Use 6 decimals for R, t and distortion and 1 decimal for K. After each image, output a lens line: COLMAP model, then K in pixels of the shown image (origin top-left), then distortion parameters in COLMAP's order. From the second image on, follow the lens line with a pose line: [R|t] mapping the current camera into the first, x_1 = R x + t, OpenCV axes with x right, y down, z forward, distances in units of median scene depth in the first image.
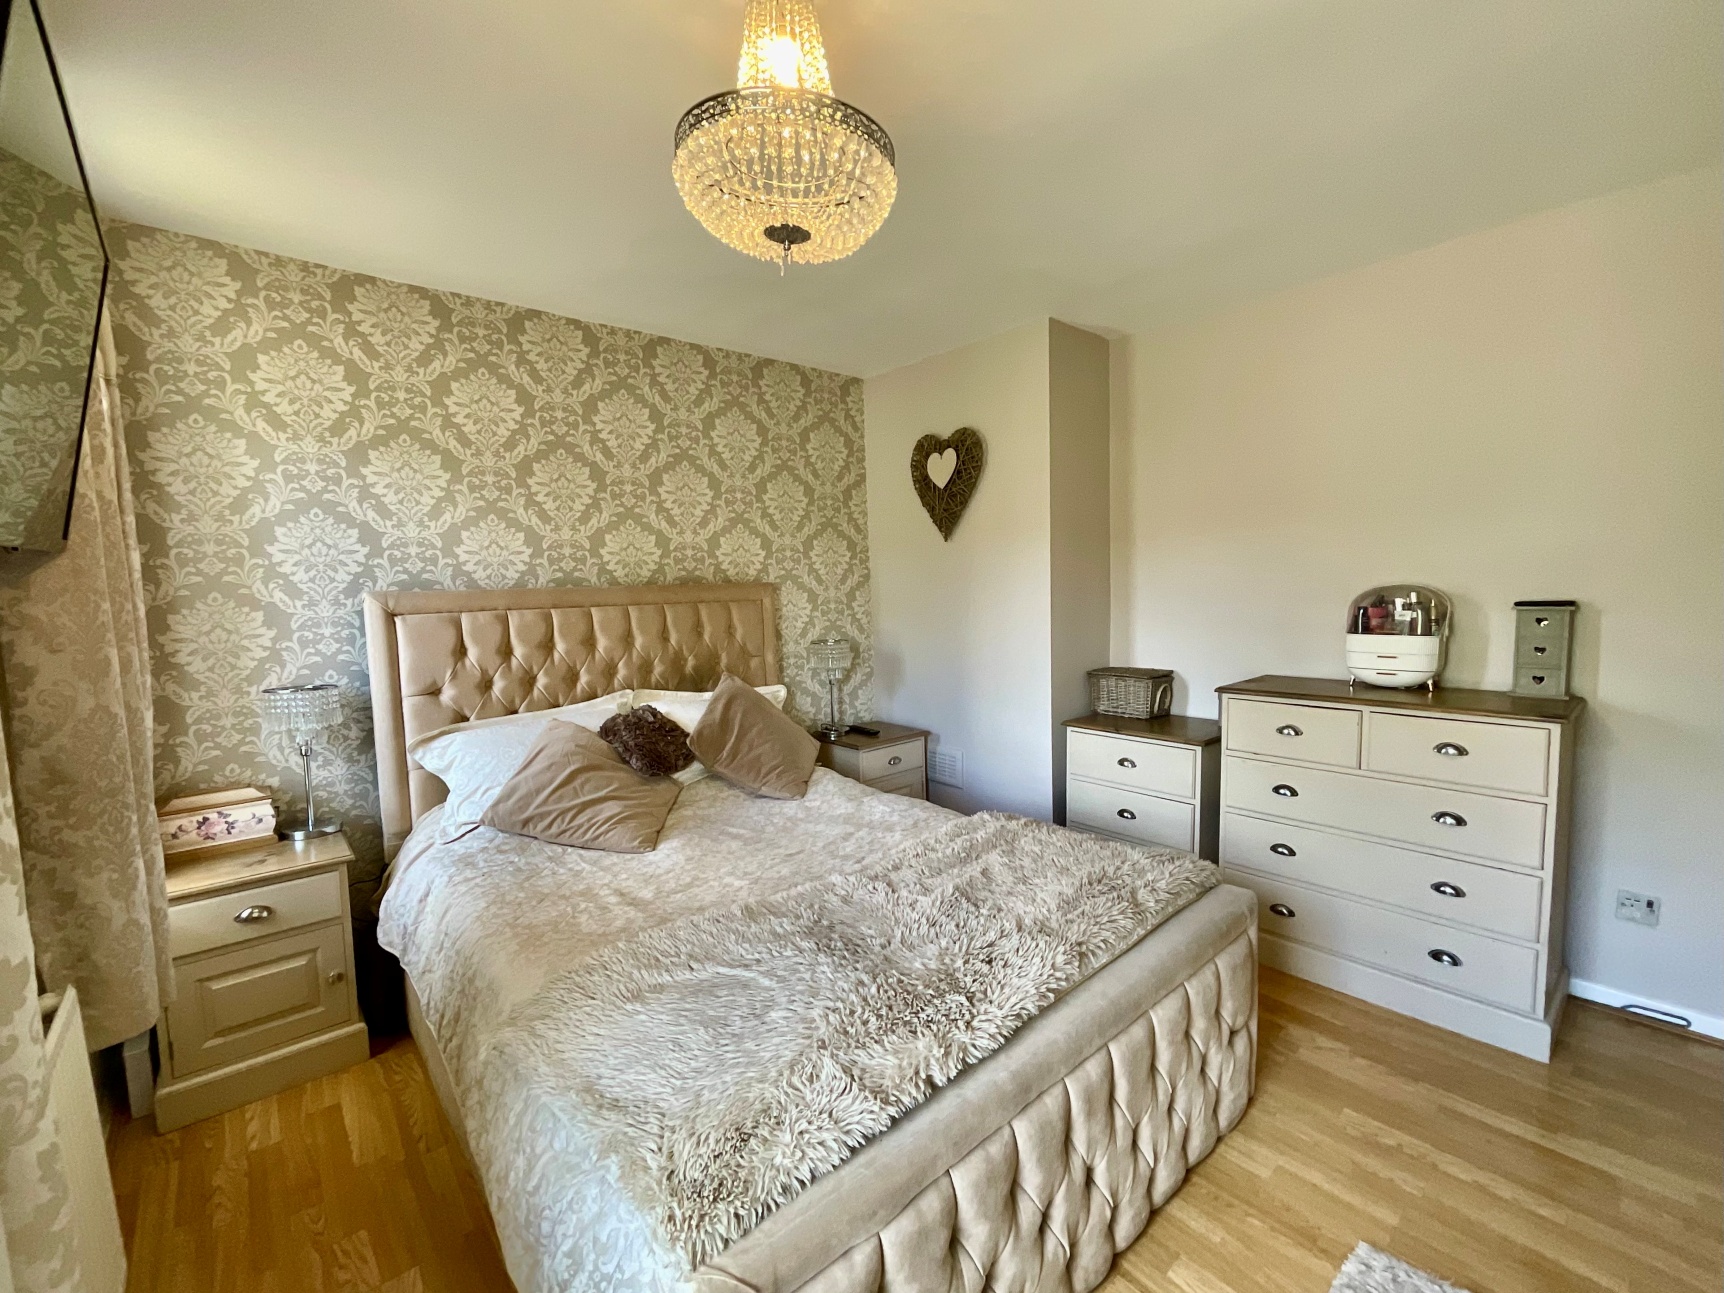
lens RADIAL K [[764.2, 0, 862.3], [0, 764.2, 638.5], [0, 0, 1]] dist [0.037840, 0.000106]
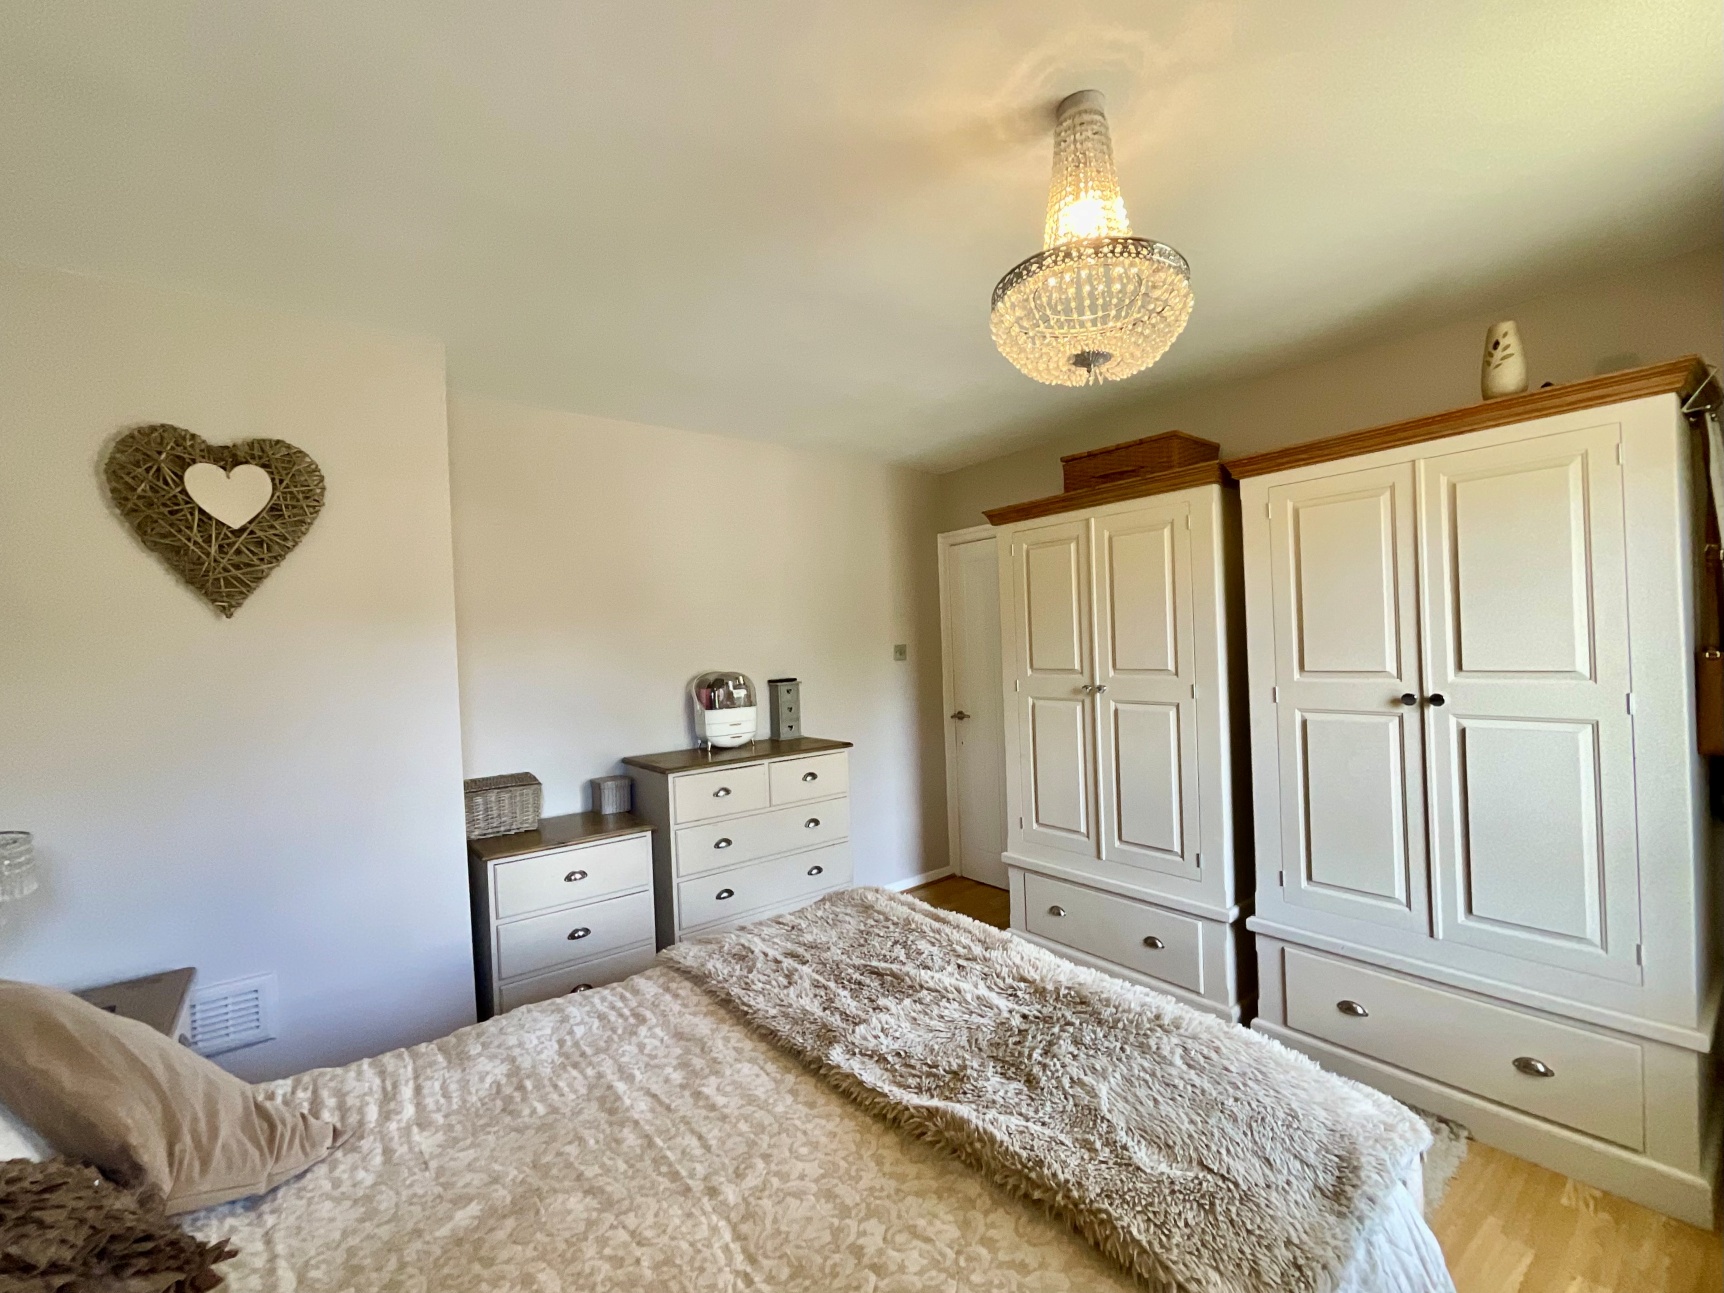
lens RADIAL K [[764.2, 0, 862.3], [0, 764.2, 638.5], [0, 0, 1]] dist [0.037840, 0.000106]
pose [[0.061423, 0.025924, 0.997775, -0.509568], [0.105130, 0.993934, -0.032296, -0.046924], [-0.992560, 0.106879, 0.058325, 0.549624]]
